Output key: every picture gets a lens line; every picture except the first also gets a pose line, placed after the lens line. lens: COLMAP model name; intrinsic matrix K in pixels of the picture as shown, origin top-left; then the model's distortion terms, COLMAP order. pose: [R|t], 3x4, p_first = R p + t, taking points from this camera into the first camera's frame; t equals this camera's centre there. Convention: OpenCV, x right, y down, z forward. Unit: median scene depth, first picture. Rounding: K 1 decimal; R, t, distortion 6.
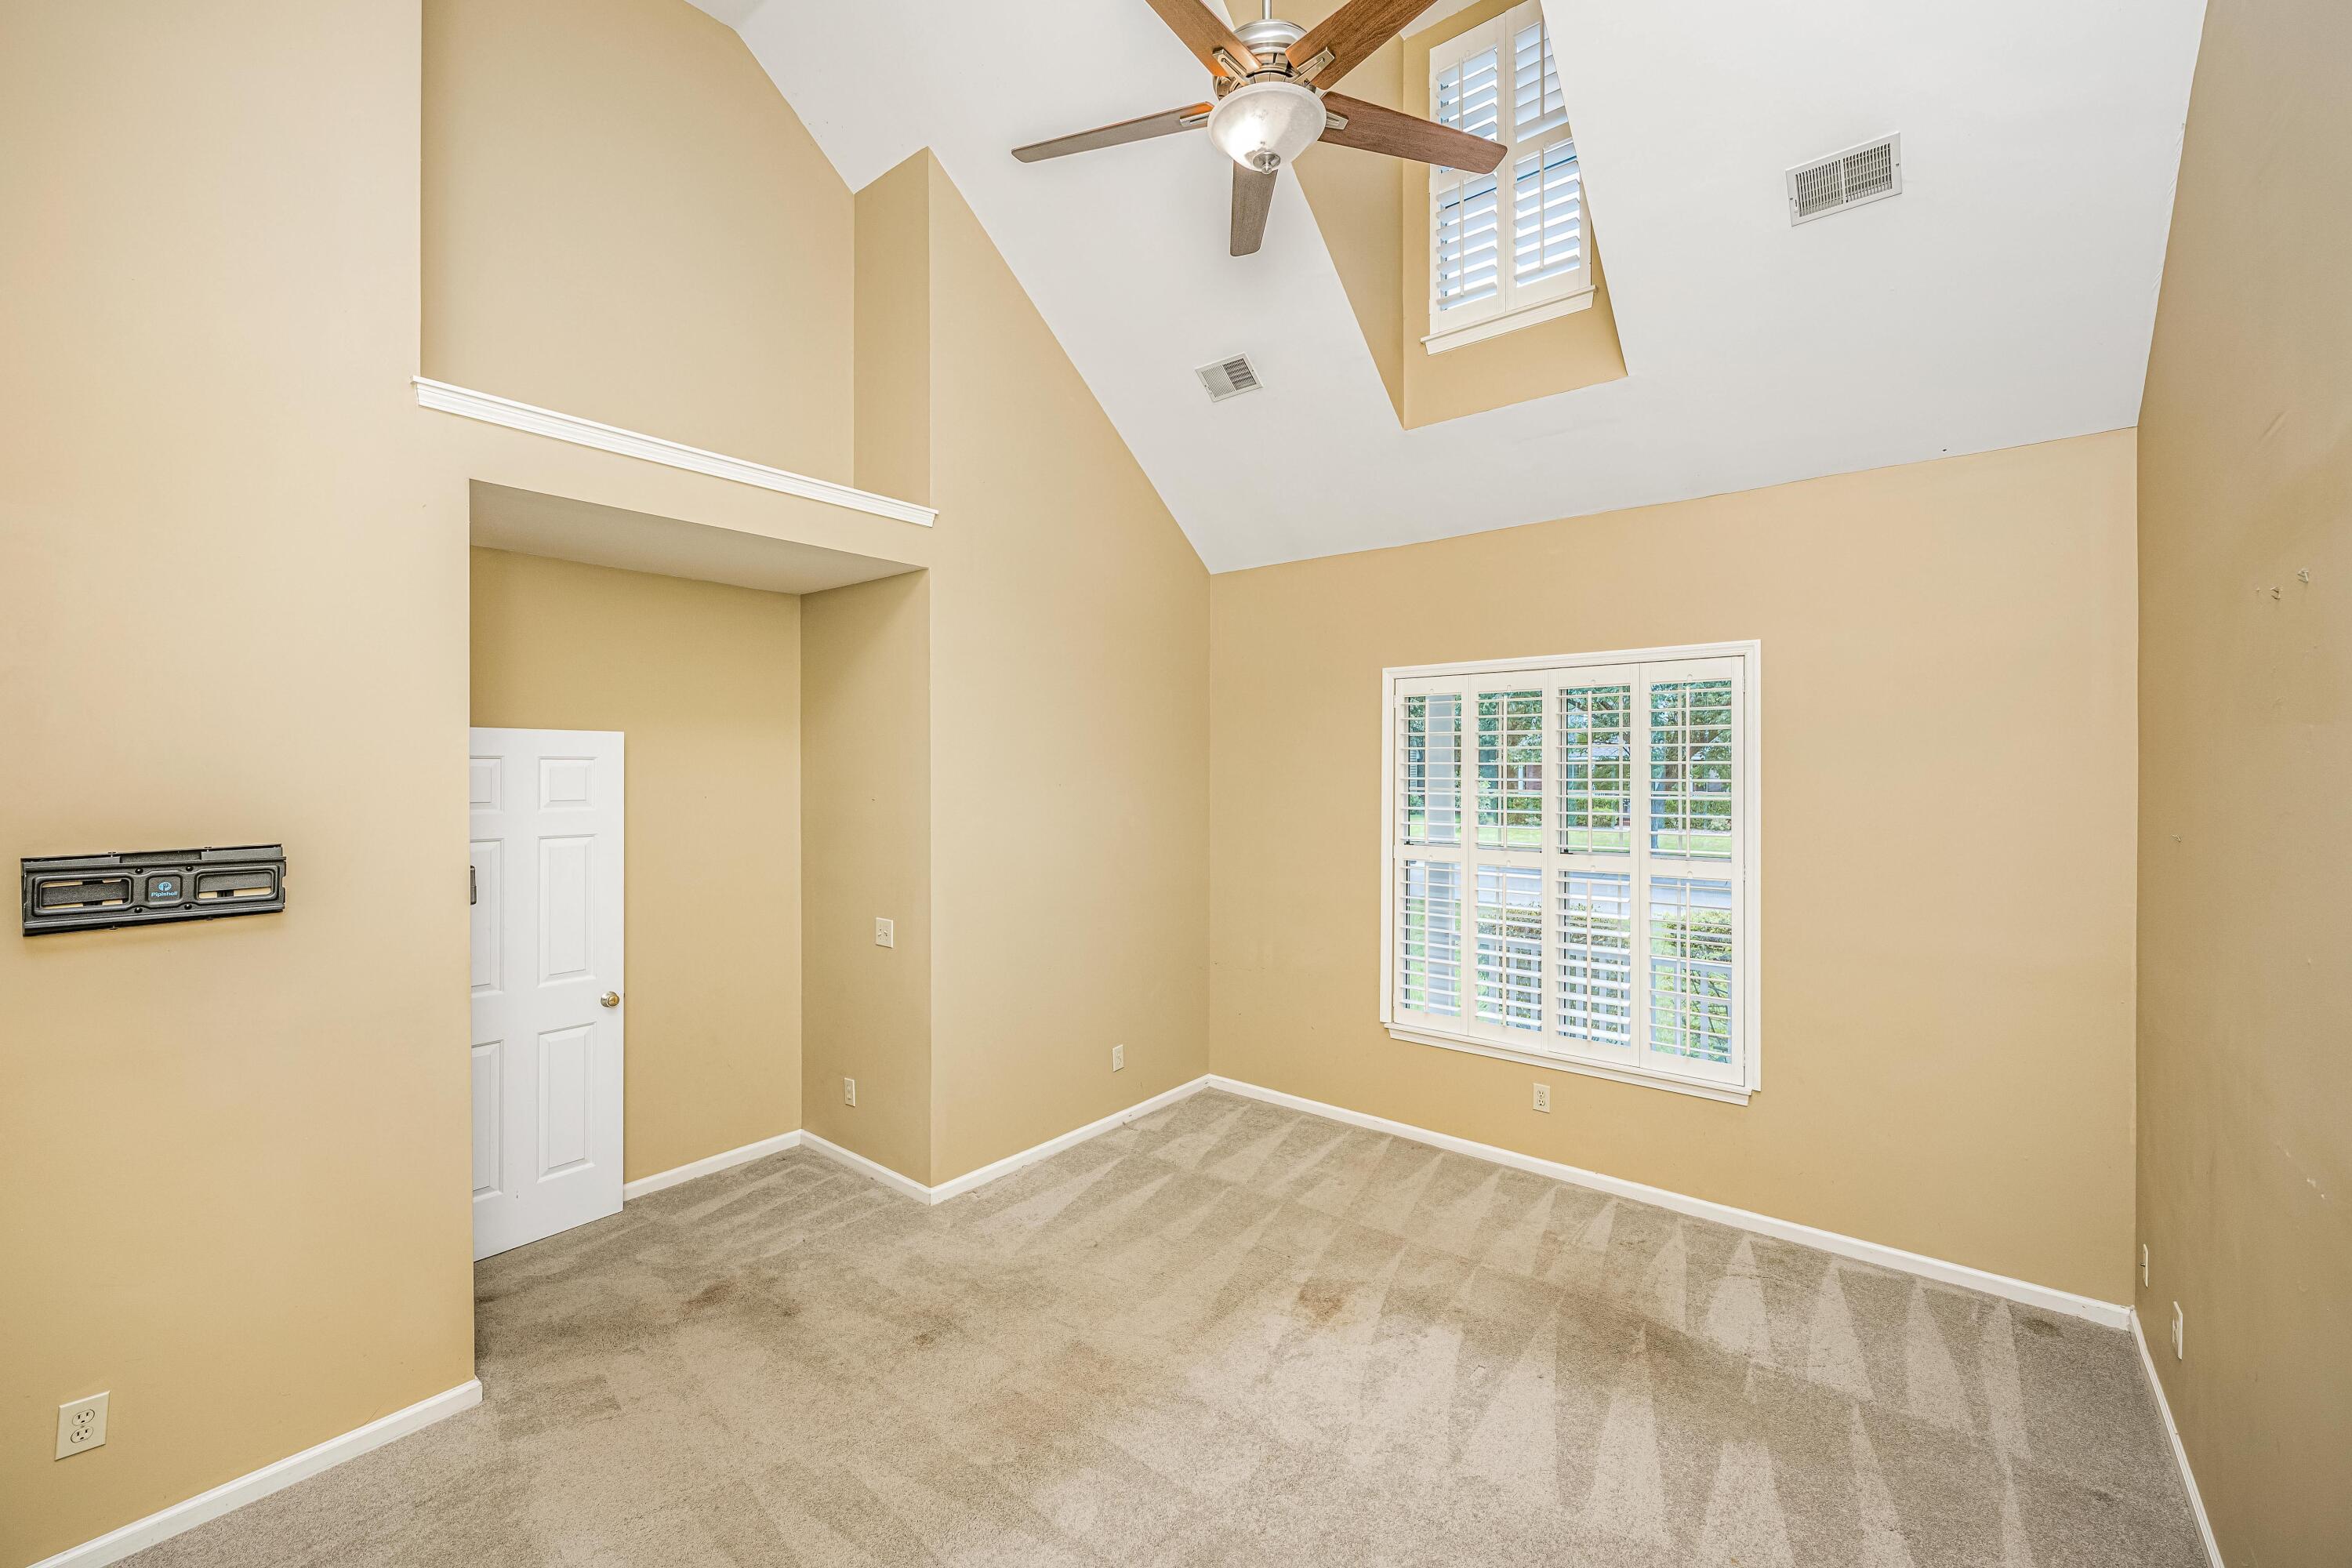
lens RADIAL K [[945.7, 0, 1182.8], [0, 945.7, 769.5], [0, 0, 1]] dist [-0.001998, -0.000169]
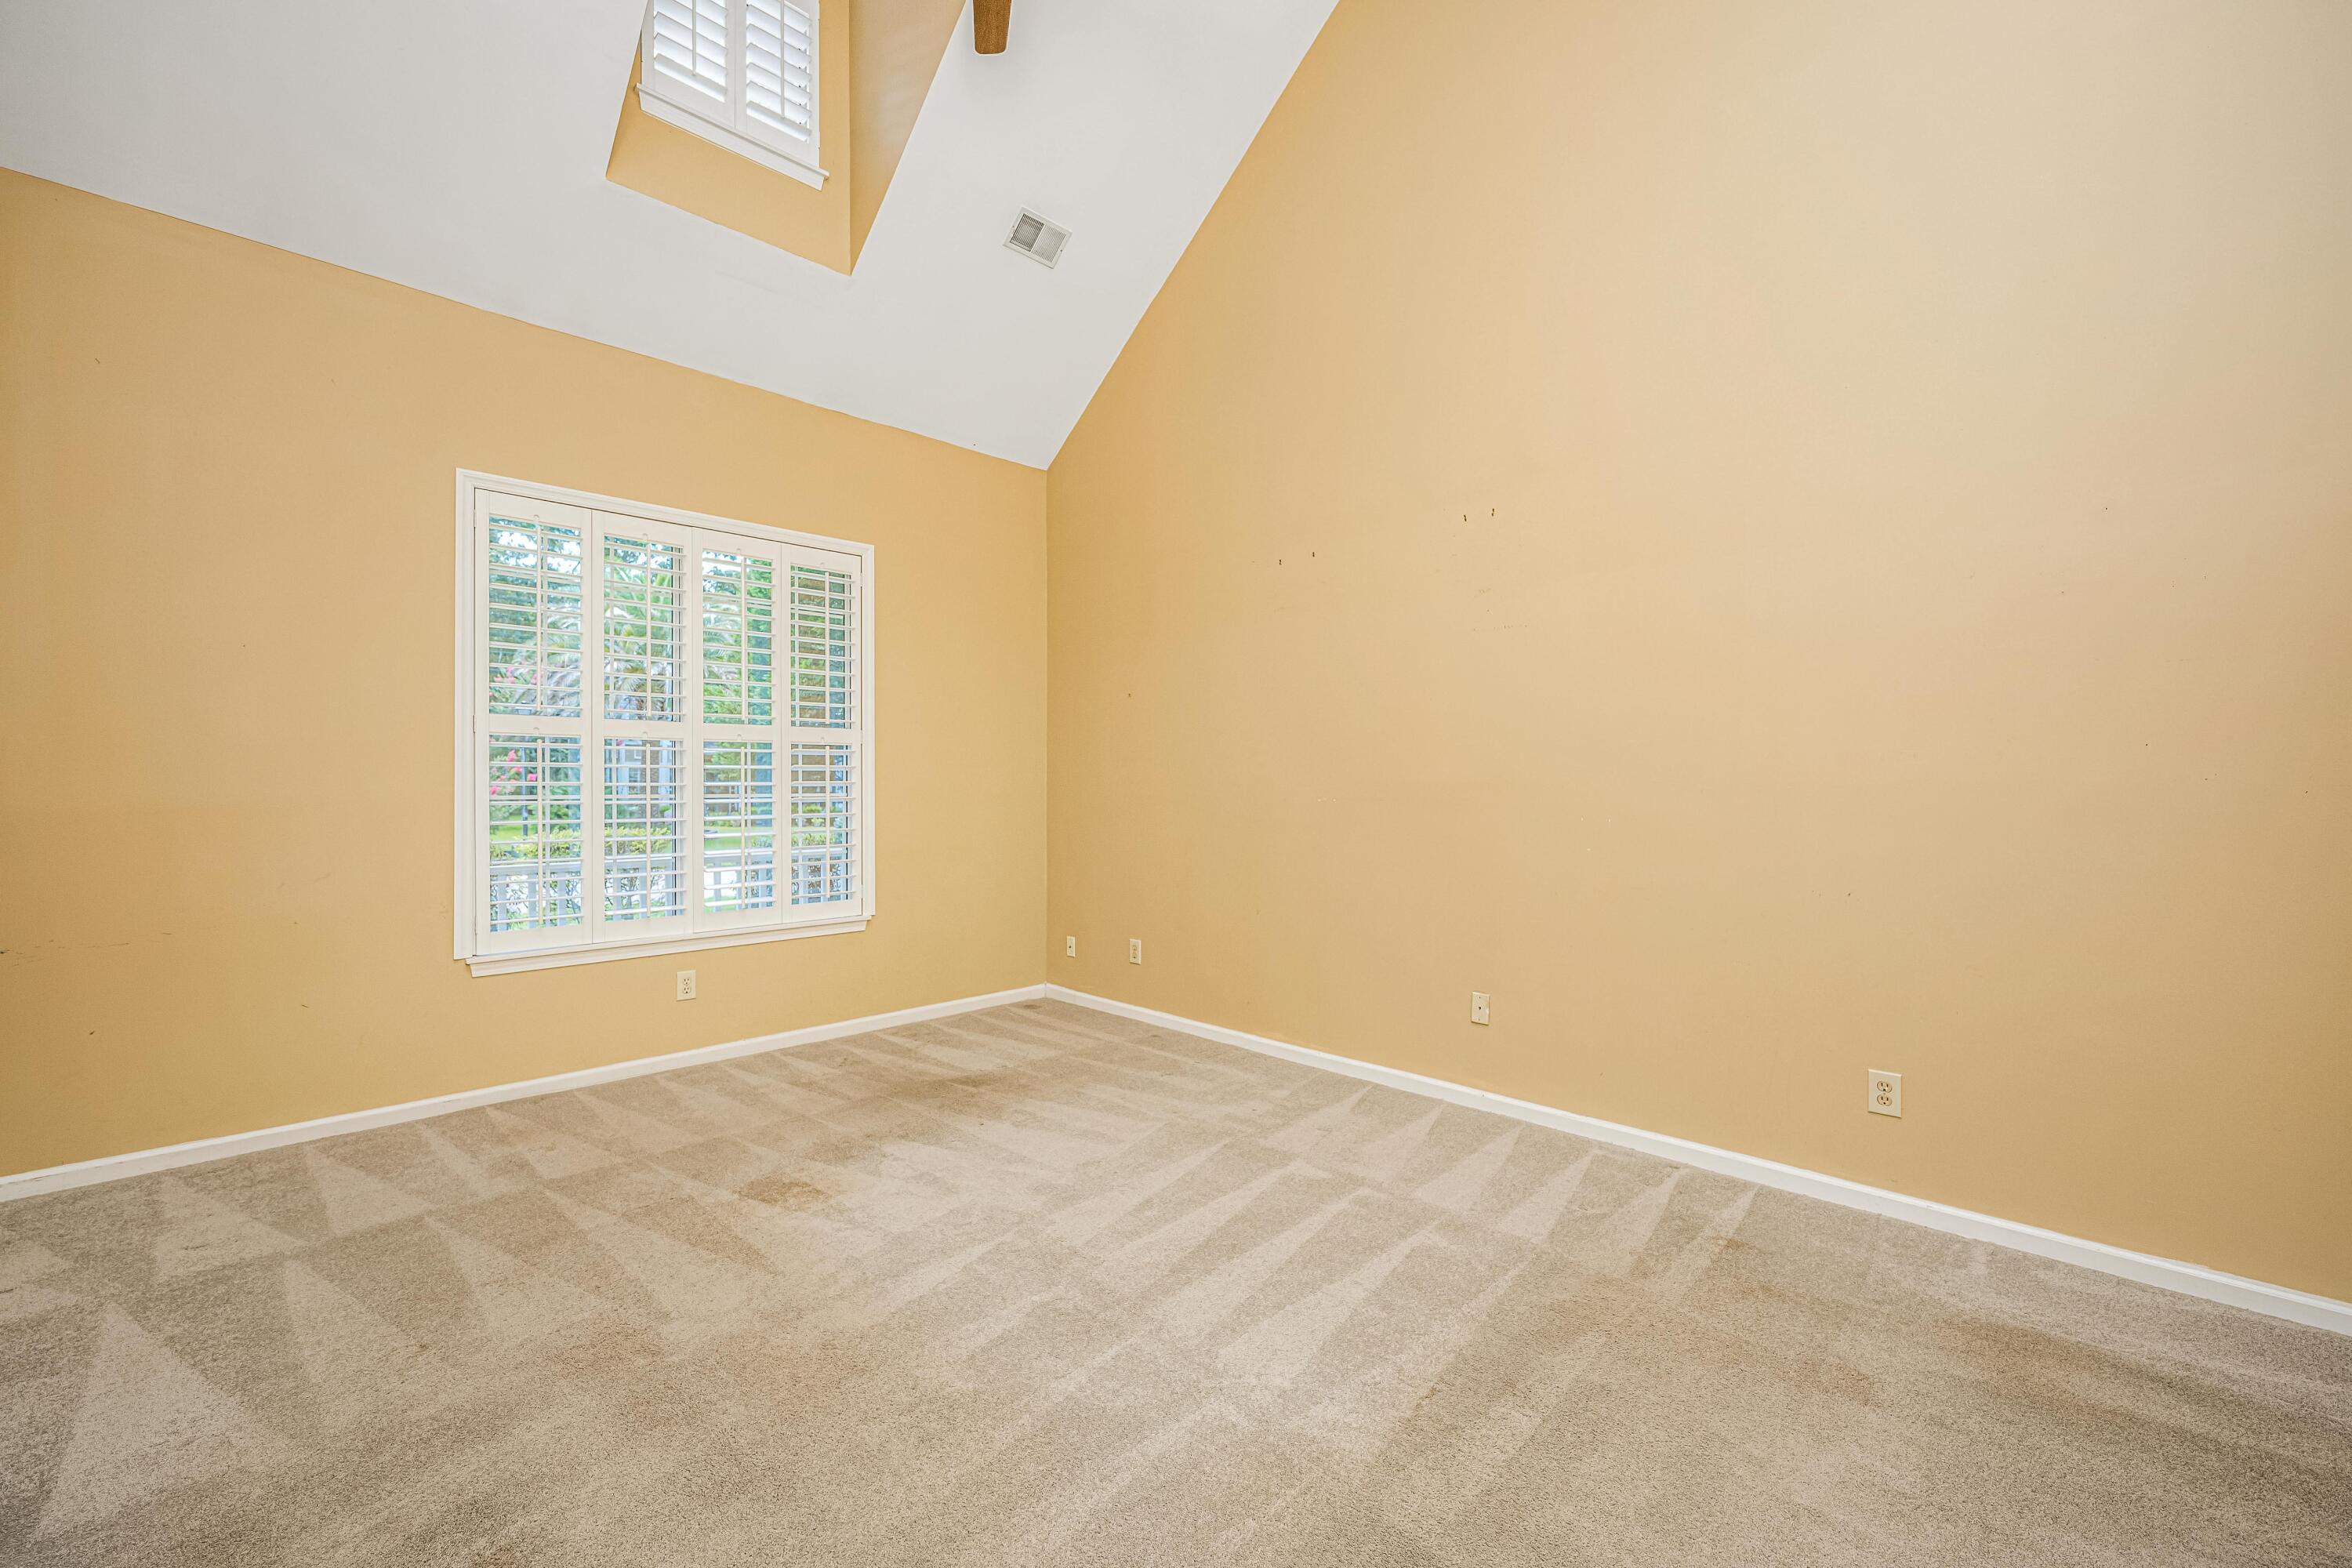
lens RADIAL K [[929.2, 0, 1176.0], [0, 929.2, 784.0], [0, 0, 1]] dist [0.000124, 0.000035]
pose [[0.116185, -0.006581, 0.993206, -0.529961], [0.001288, 0.999978, 0.006476, 0.160325], [-0.993227, 0.000527, 0.116191, 0.462653]]
